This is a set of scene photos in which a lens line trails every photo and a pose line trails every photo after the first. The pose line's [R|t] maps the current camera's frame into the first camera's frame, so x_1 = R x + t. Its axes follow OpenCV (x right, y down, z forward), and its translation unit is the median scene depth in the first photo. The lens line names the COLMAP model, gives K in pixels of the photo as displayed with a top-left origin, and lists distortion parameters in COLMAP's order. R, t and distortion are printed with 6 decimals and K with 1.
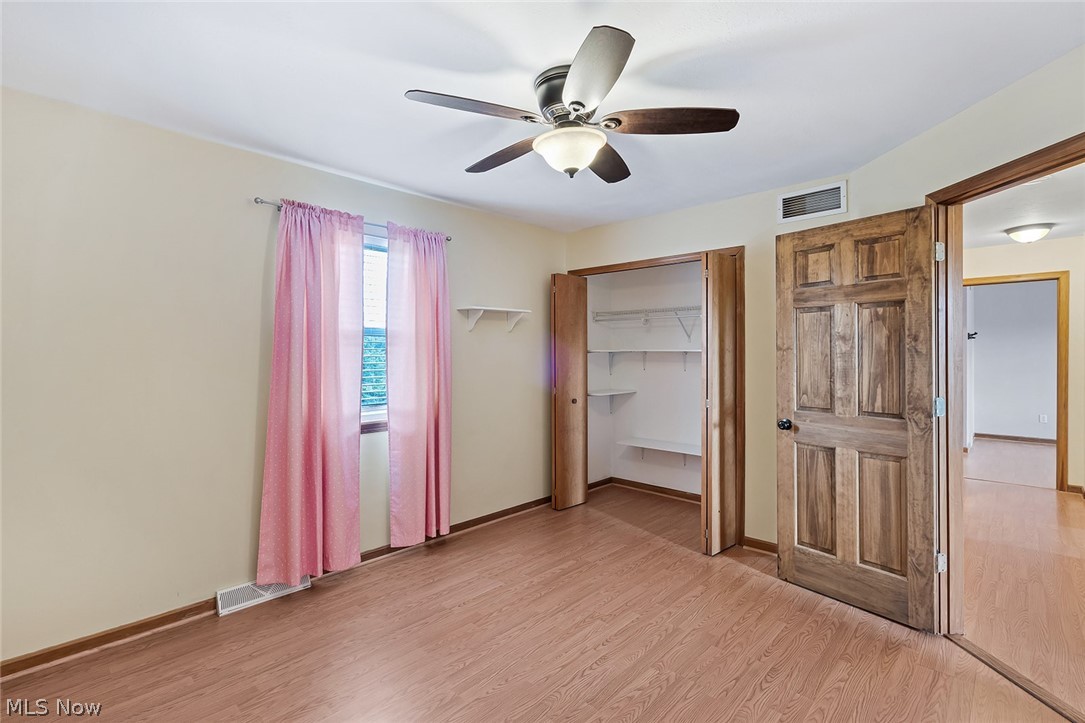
lens RADIAL K [[502.5, 0, 536.3], [0, 502.5, 355.9], [0, 0, 1]] dist [-0.007533, 0.002201]
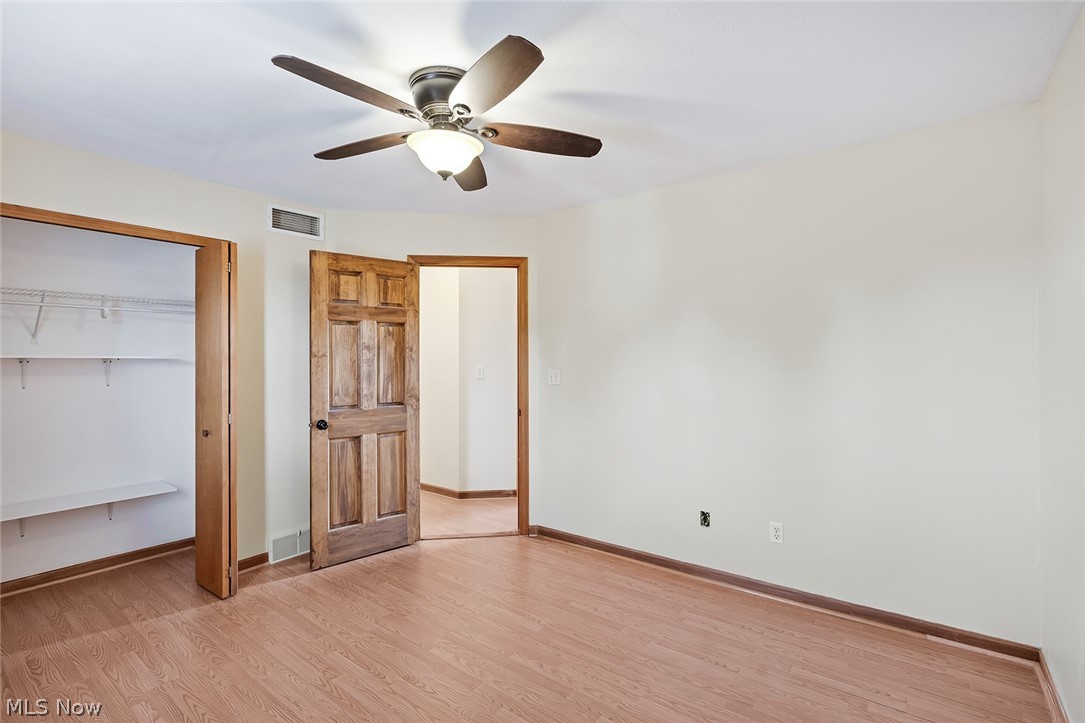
lens RADIAL K [[502.5, 0, 543.8], [0, 502.5, 355.8], [0, 0, 1]] dist [-0.007533, 0.002201]
pose [[-0.118995, 0.005999, 0.992877, -0.698160], [0.008478, 0.999951, -0.005026, -0.004951], [-0.992859, 0.007819, -0.119040, 0.697597]]
